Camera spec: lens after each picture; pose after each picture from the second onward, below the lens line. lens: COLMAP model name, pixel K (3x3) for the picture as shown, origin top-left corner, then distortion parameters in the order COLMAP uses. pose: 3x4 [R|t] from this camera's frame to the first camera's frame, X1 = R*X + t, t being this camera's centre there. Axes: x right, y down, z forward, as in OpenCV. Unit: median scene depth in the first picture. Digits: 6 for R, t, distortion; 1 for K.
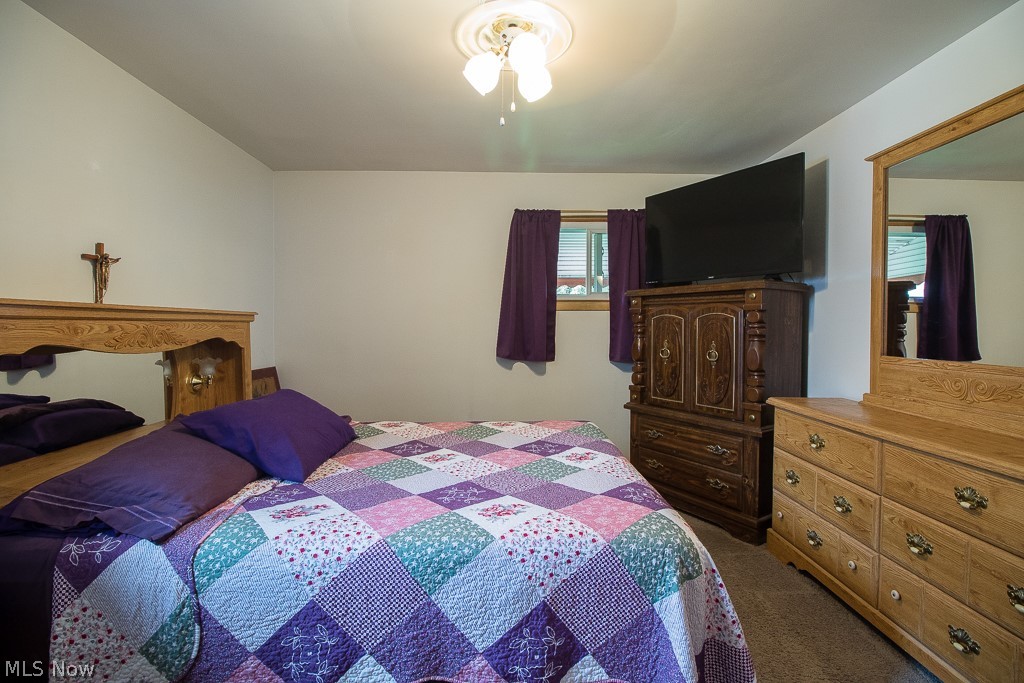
lens RADIAL K [[477.6, 0, 512.6], [0, 477.6, 338.0], [0, 0, 1]] dist [0.000992, -0.012391]
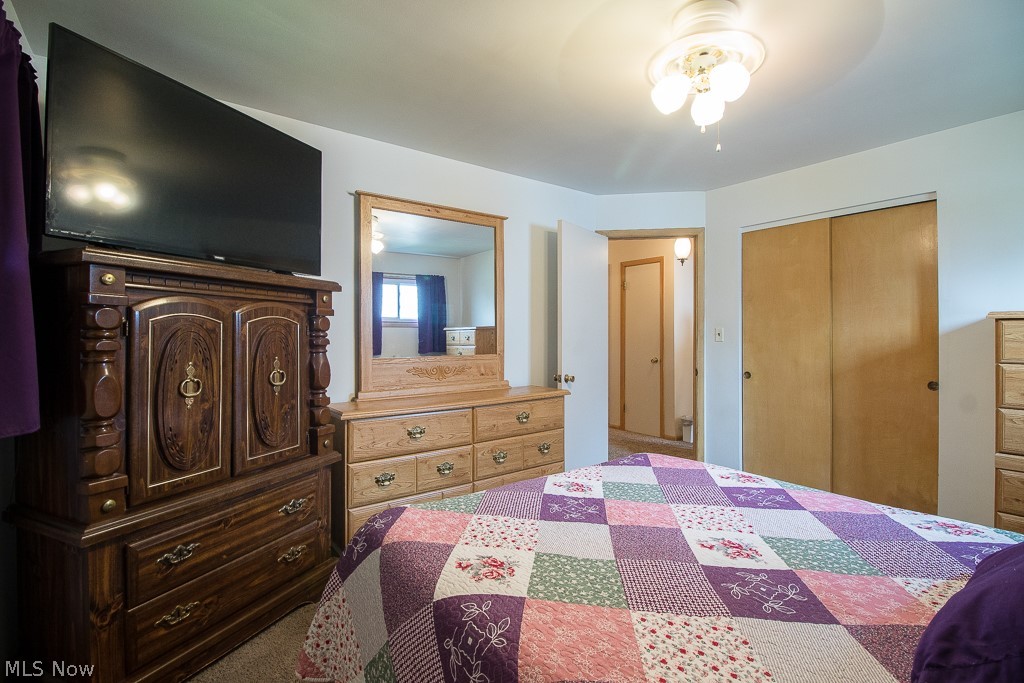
lens RADIAL K [[477.6, 0, 514.9], [0, 477.6, 336.5], [0, 0, 1]] dist [0.000992, -0.012391]
pose [[-0.599058, -0.006787, 0.800677, -0.370476], [0.021226, 0.999478, 0.024354, -0.035146], [-0.800425, 0.031584, -0.598601, 1.227052]]
